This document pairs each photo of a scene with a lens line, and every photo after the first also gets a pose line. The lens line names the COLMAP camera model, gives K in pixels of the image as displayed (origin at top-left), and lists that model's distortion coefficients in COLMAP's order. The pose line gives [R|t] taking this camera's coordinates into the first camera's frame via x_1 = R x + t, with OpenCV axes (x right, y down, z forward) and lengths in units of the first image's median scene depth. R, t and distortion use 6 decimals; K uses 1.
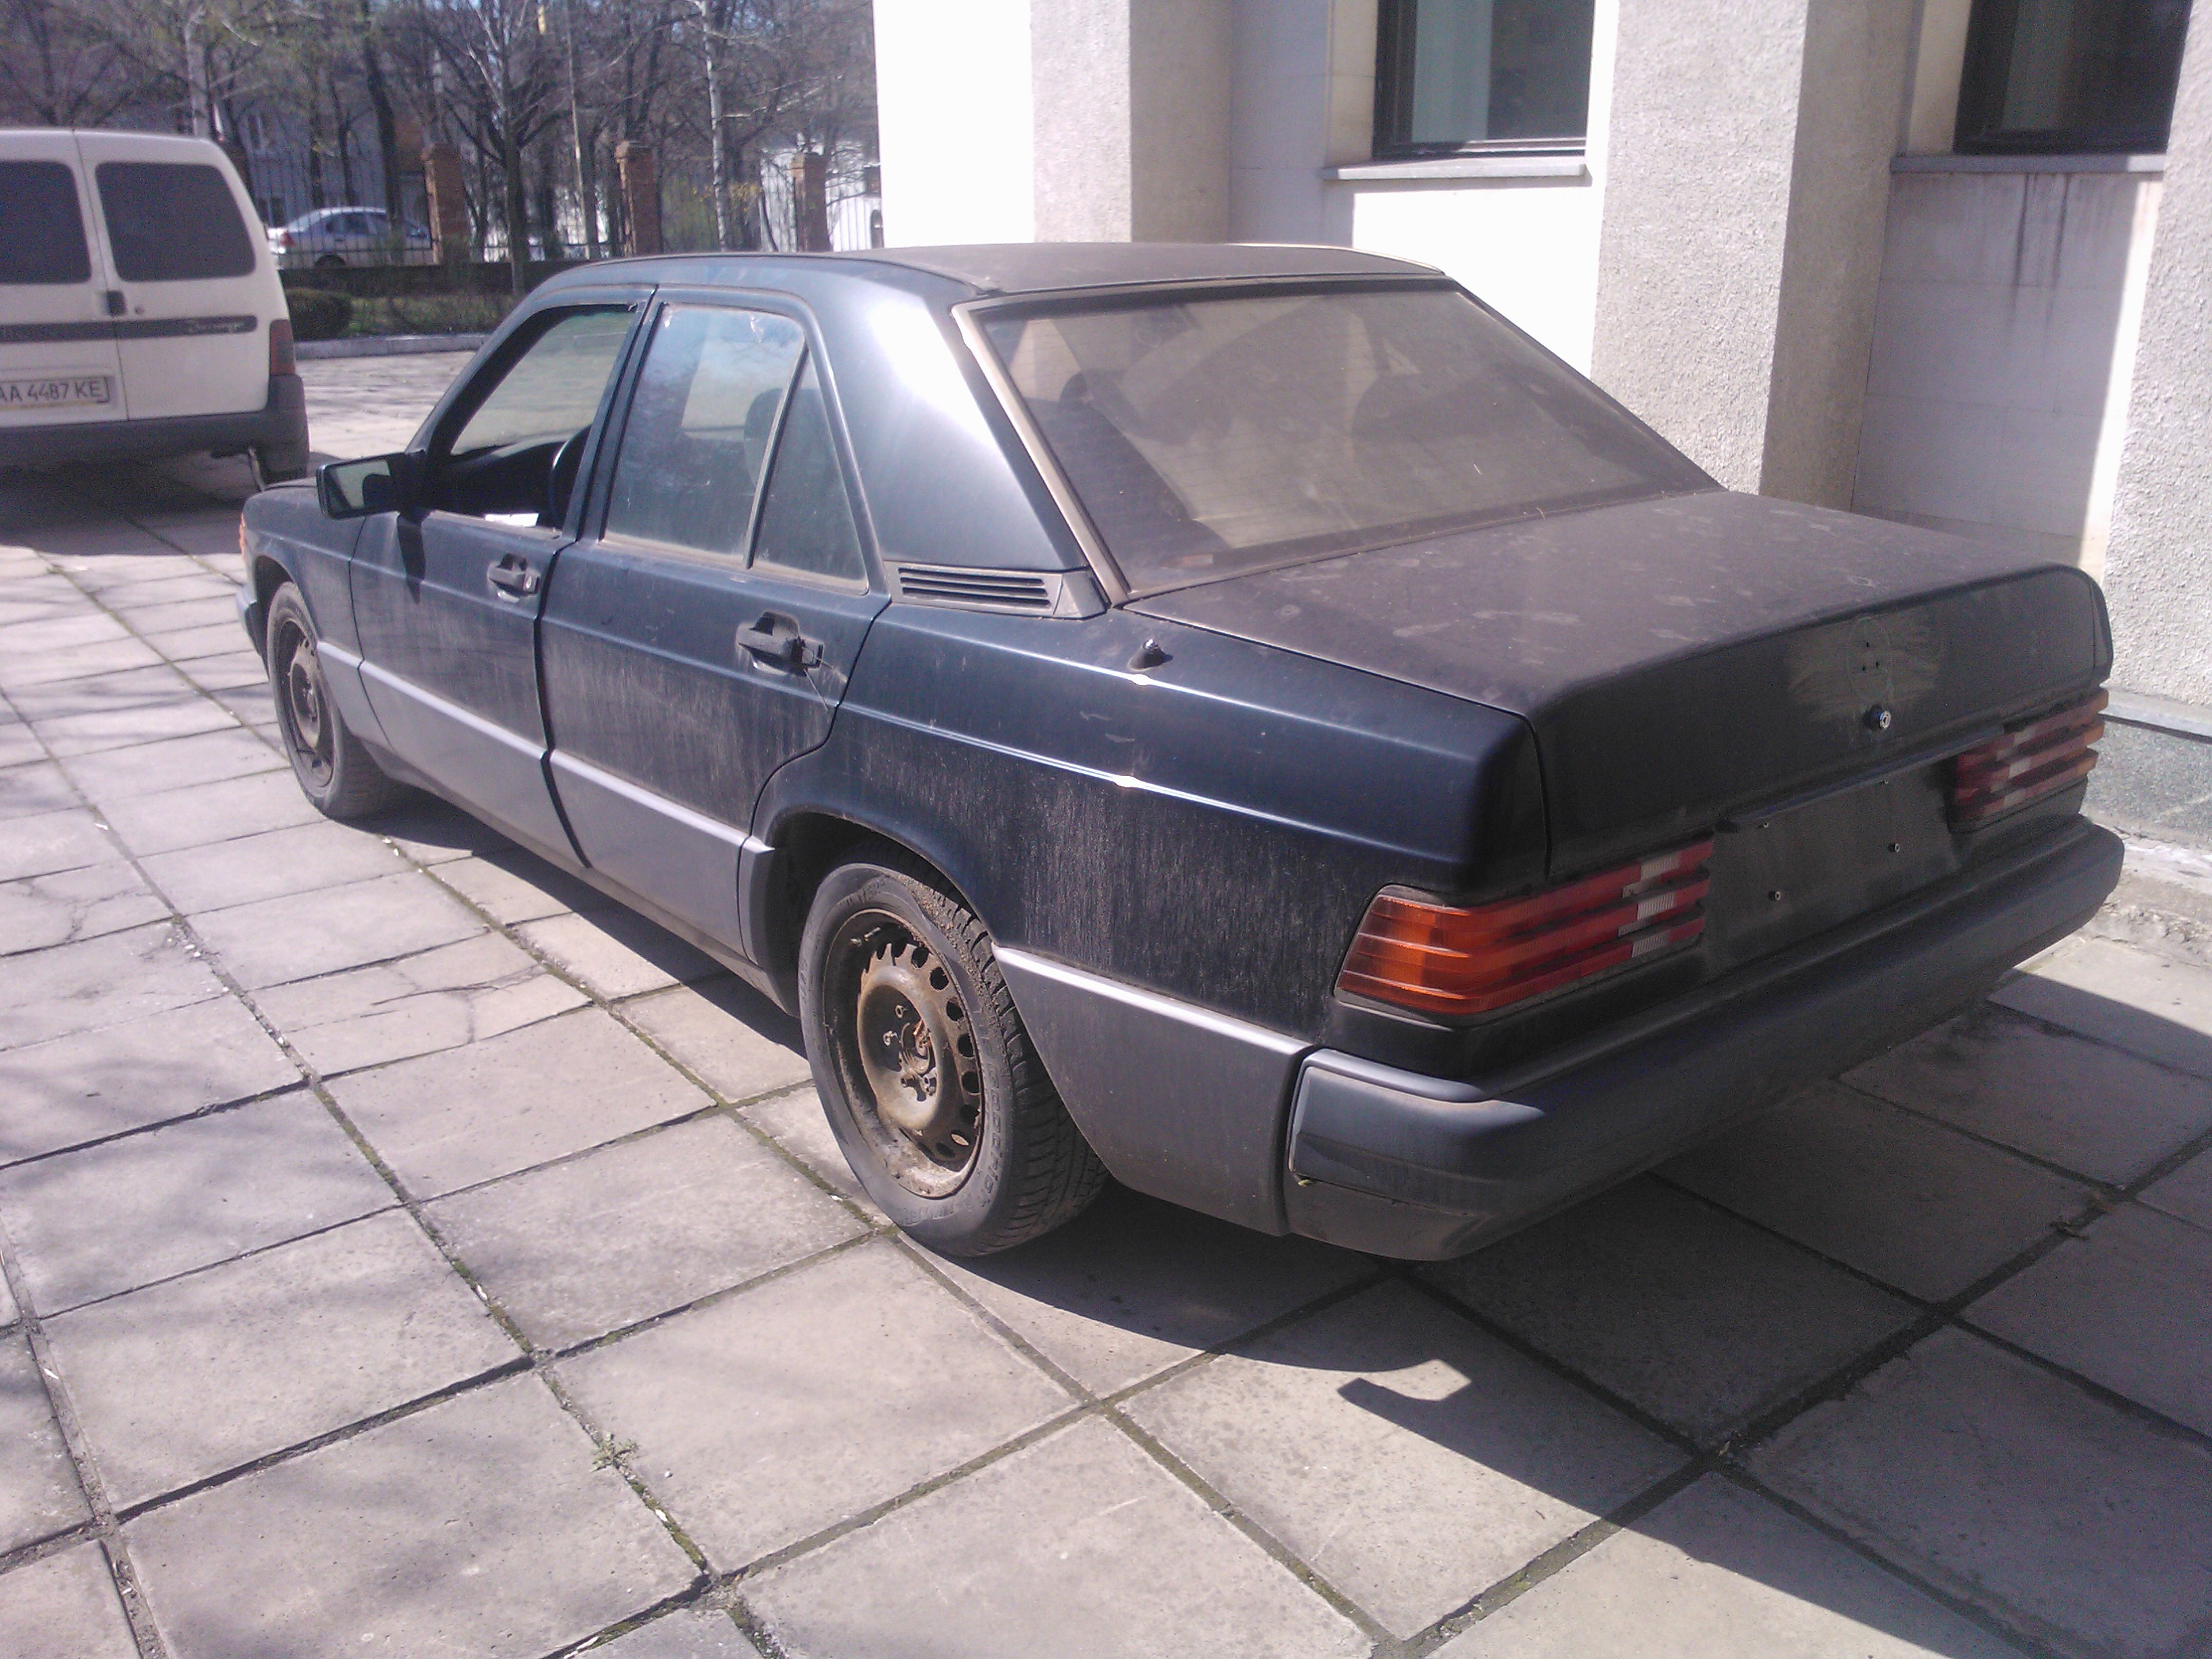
lens RADIAL K [[1839.4, 0, 1117.8], [0, 1839.4, 831.2], [0, 0, 1]] dist [0.063867, -0.147398]
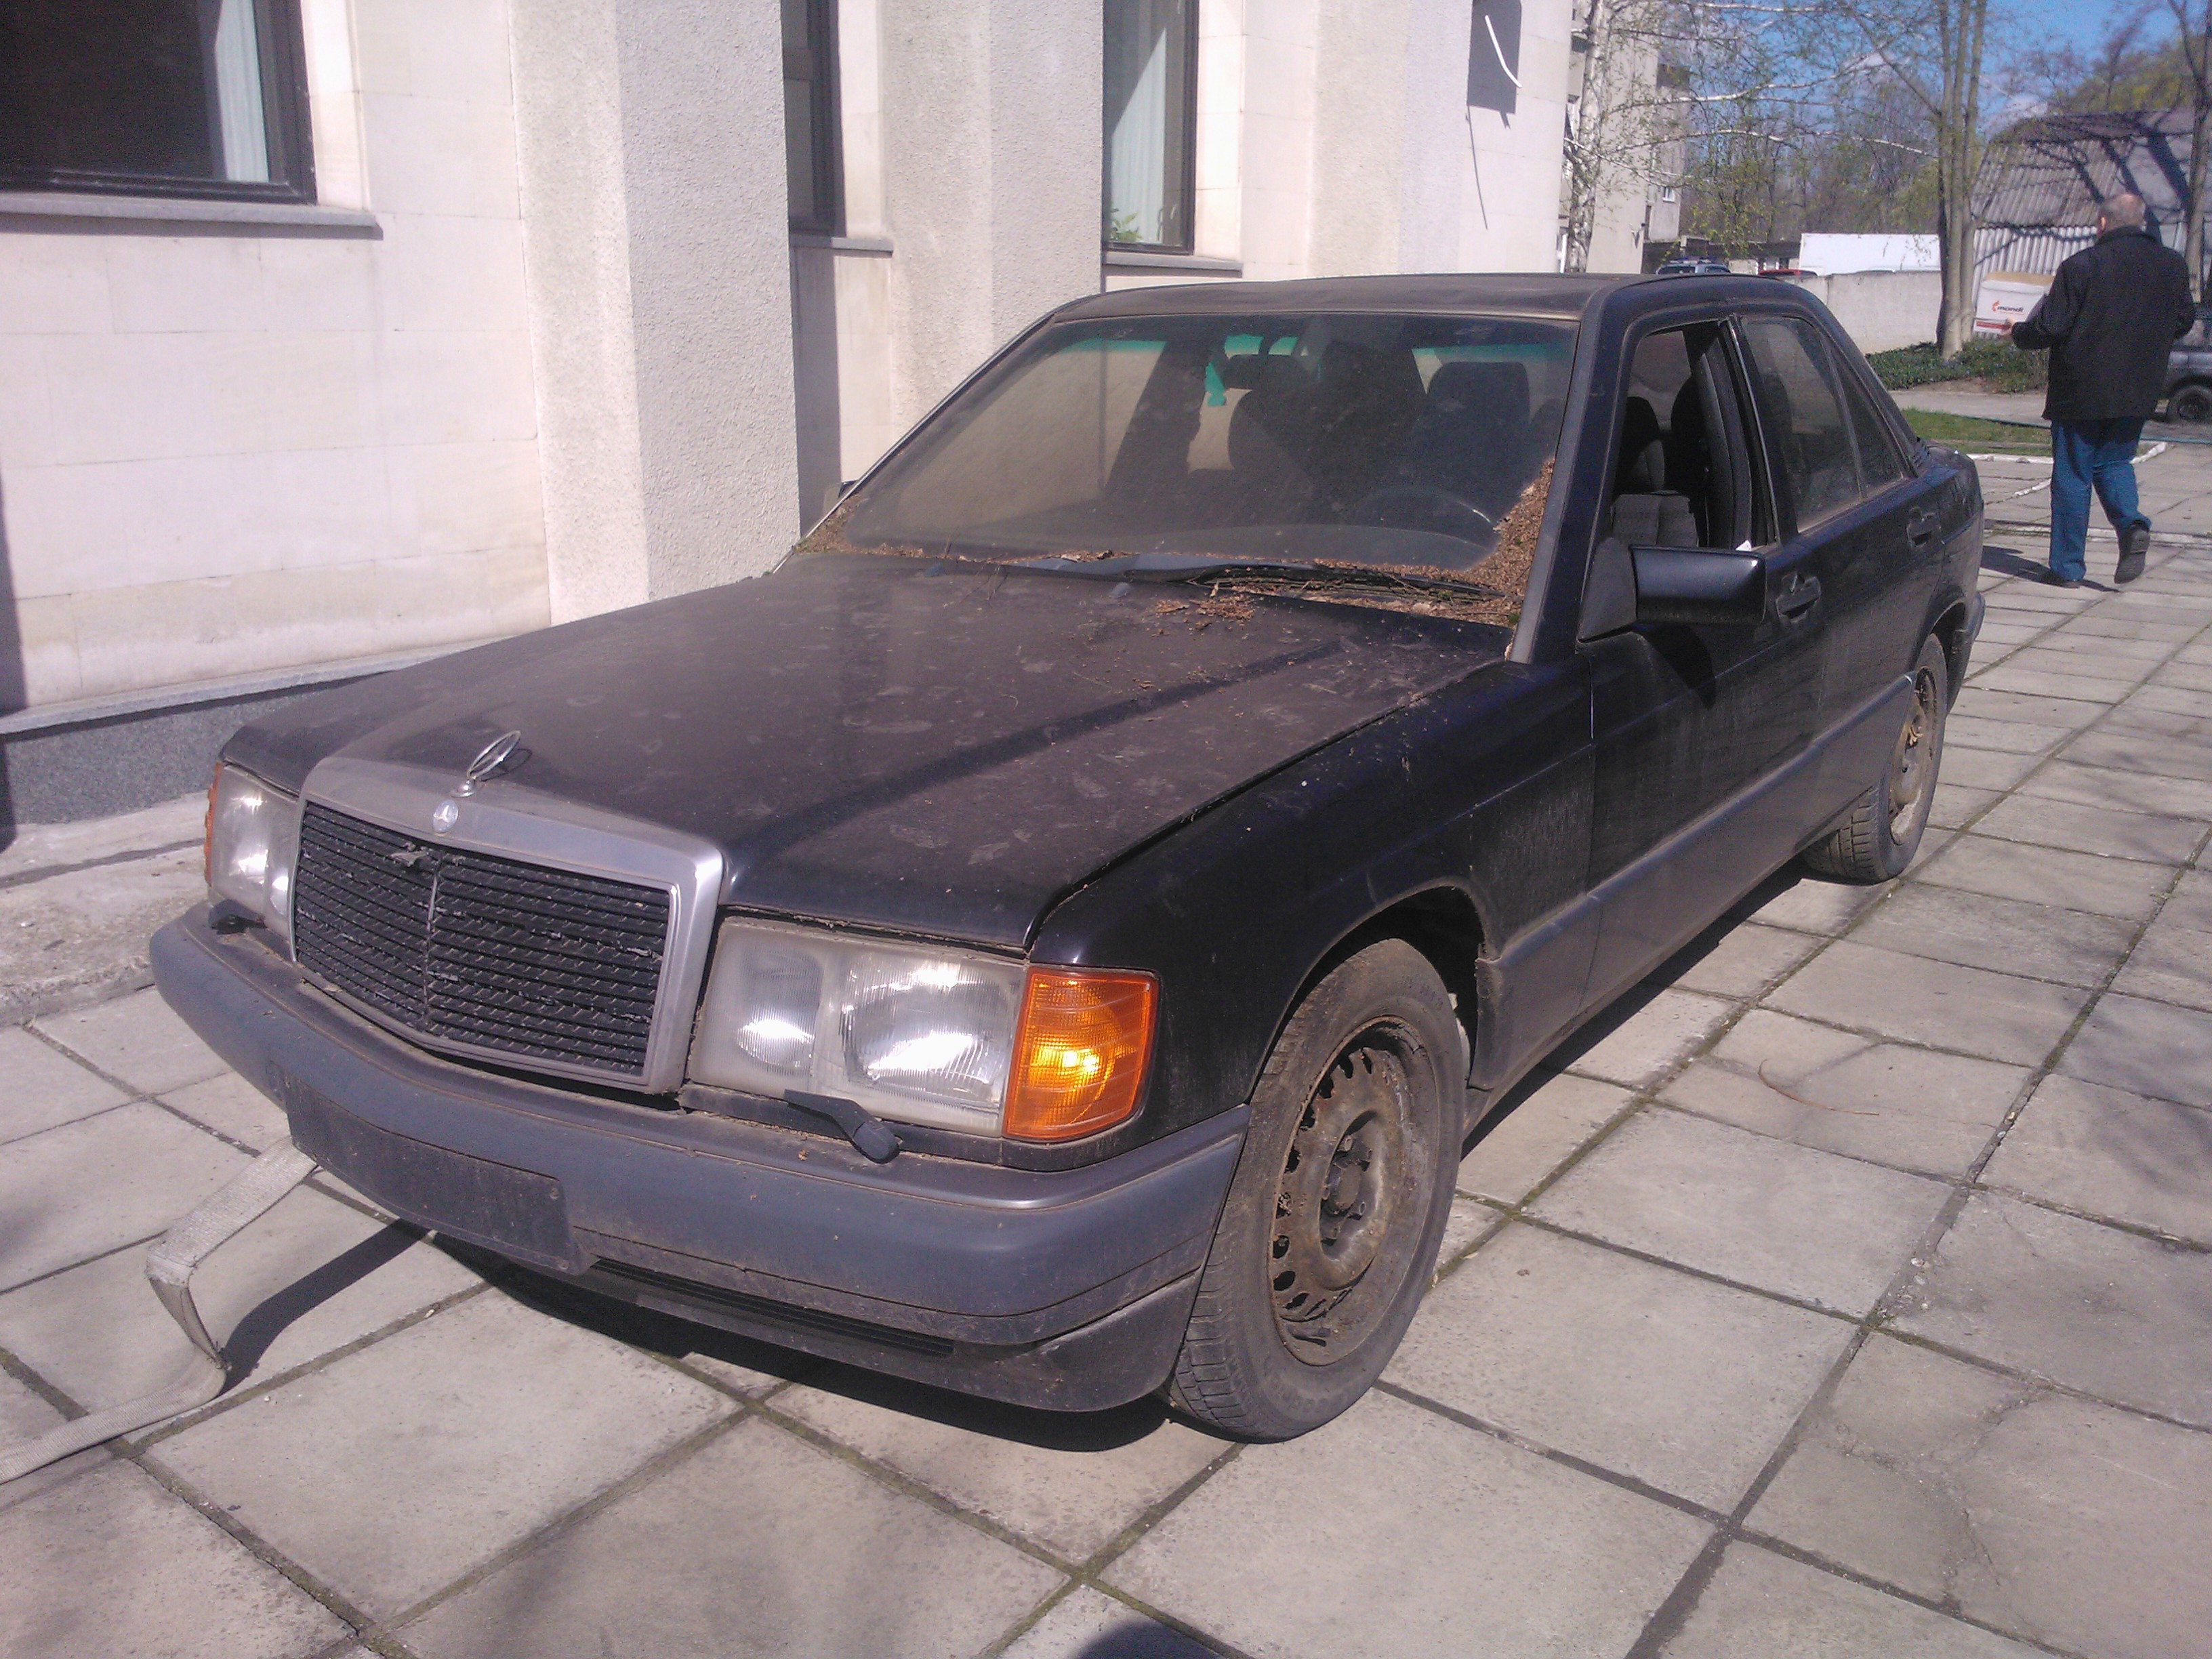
lens RADIAL K [[1839.4, 0, 1117.8], [0, 1839.4, 831.2], [0, 0, 1]] dist [0.063867, -0.147398]
pose [[-0.262355, -0.251839, 0.931530, -0.935783], [0.315879, 0.889745, 0.329506, -0.365828], [-0.911806, 0.380698, -0.153878, 1.212339]]
